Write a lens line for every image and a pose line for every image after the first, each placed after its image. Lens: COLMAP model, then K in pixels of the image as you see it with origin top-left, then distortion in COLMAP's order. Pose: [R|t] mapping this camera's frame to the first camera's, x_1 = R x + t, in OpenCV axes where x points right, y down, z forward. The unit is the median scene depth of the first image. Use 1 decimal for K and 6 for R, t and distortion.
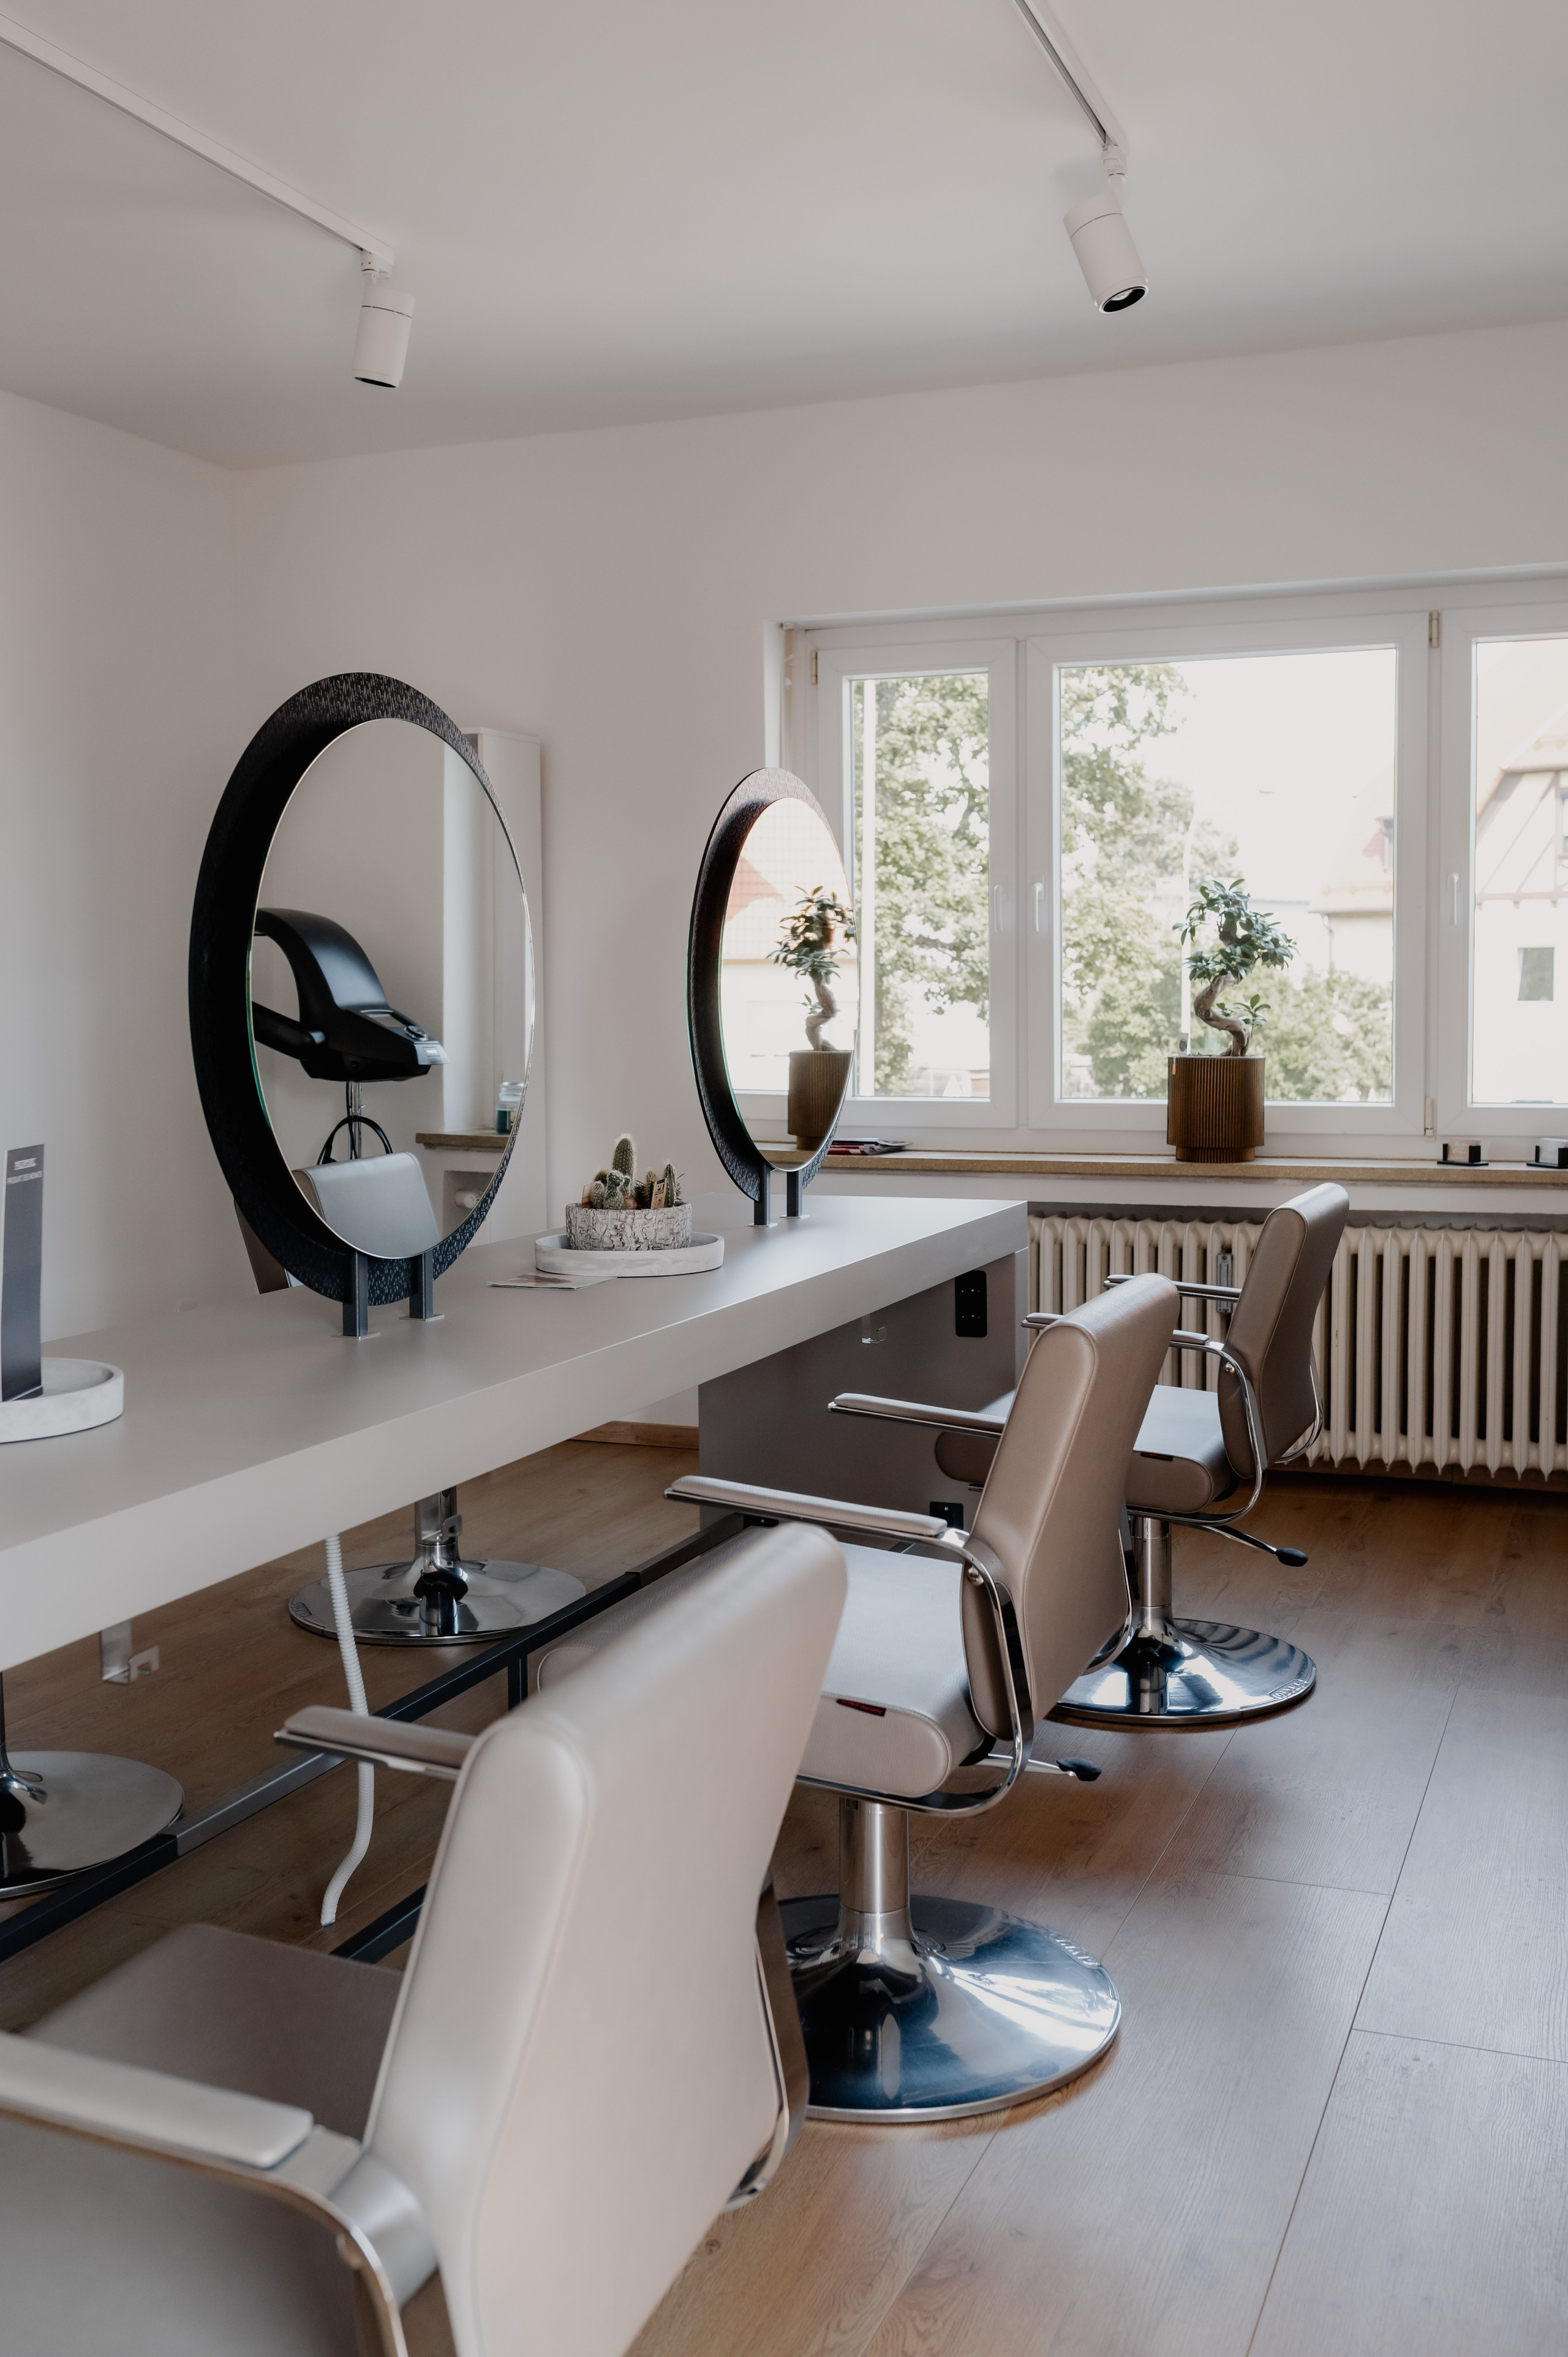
lens RADIAL K [[2283.7, 0, 804.6], [0, 2283.7, 1185.6], [0, 0, 1]] dist [-0.068345, 0.120296]
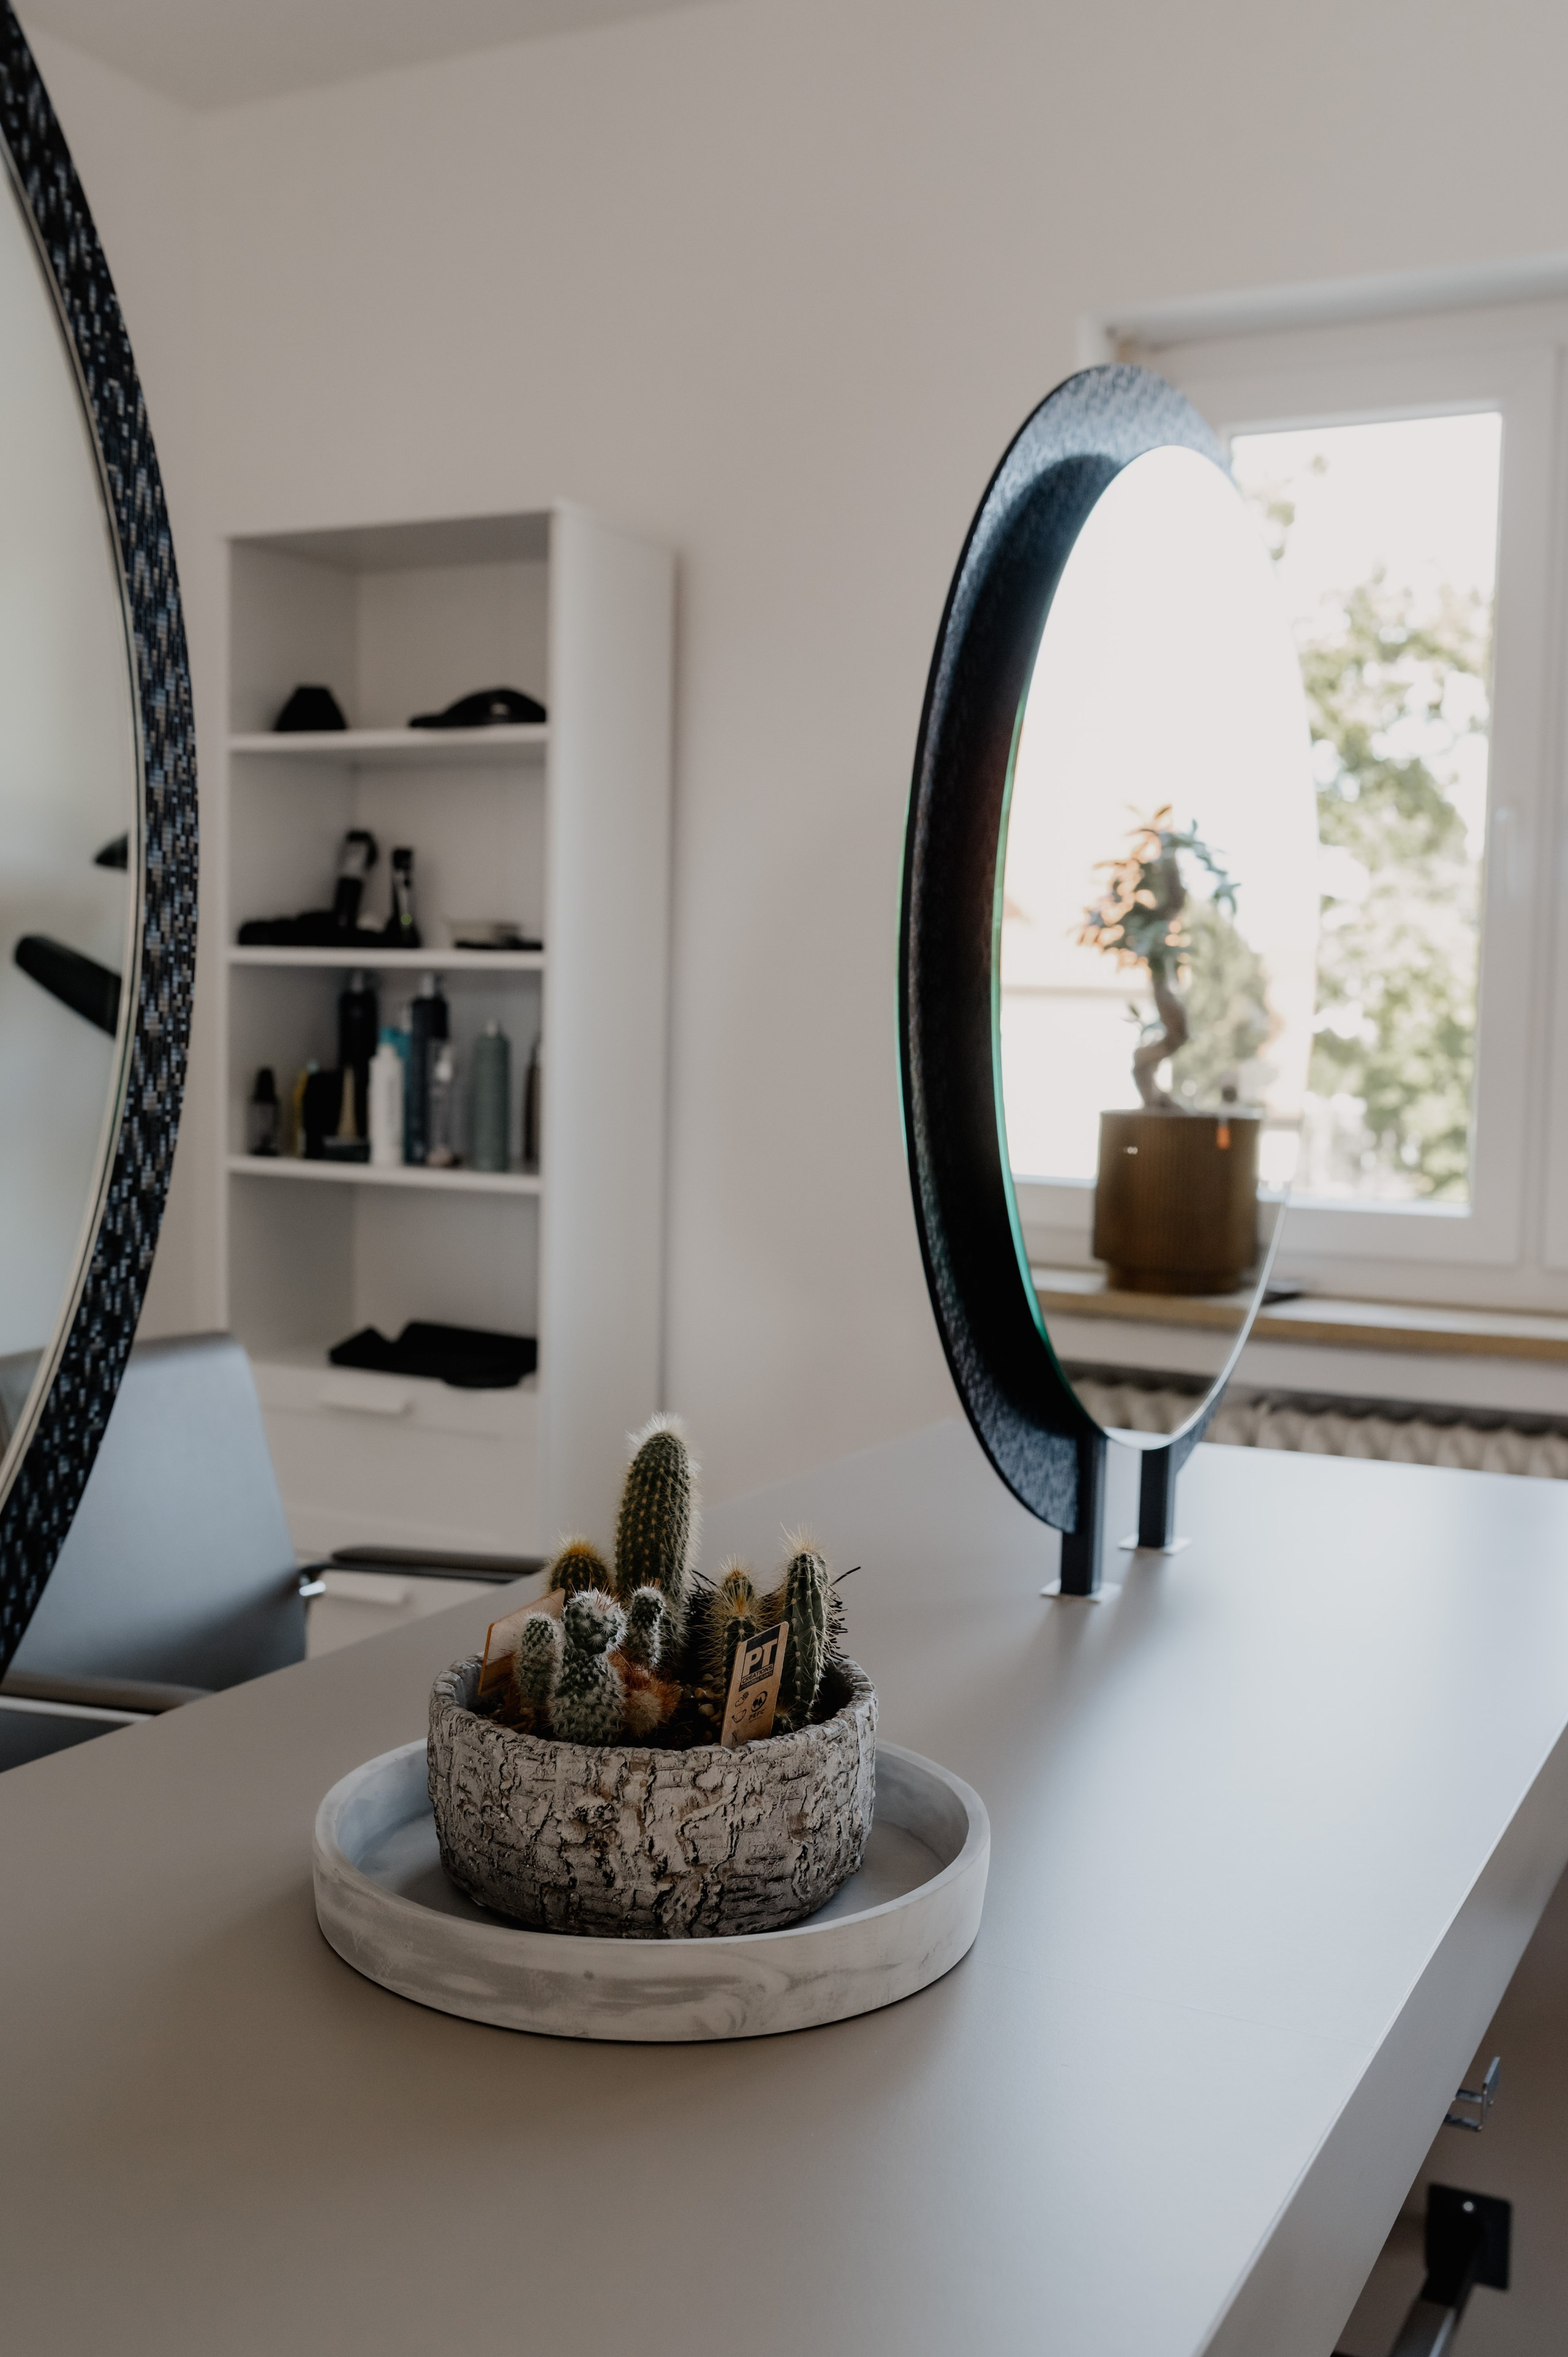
lens RADIAL K [[2283.7, 0, 804.6], [0, 2283.7, 1185.6], [0, 0, 1]] dist [-0.068345, 0.120296]
pose [[0.994093, 0.036442, -0.102235, -0.020524], [-0.037769, 0.999225, -0.011068, -0.032017], [0.101752, 0.014864, 0.994699, 0.457049]]
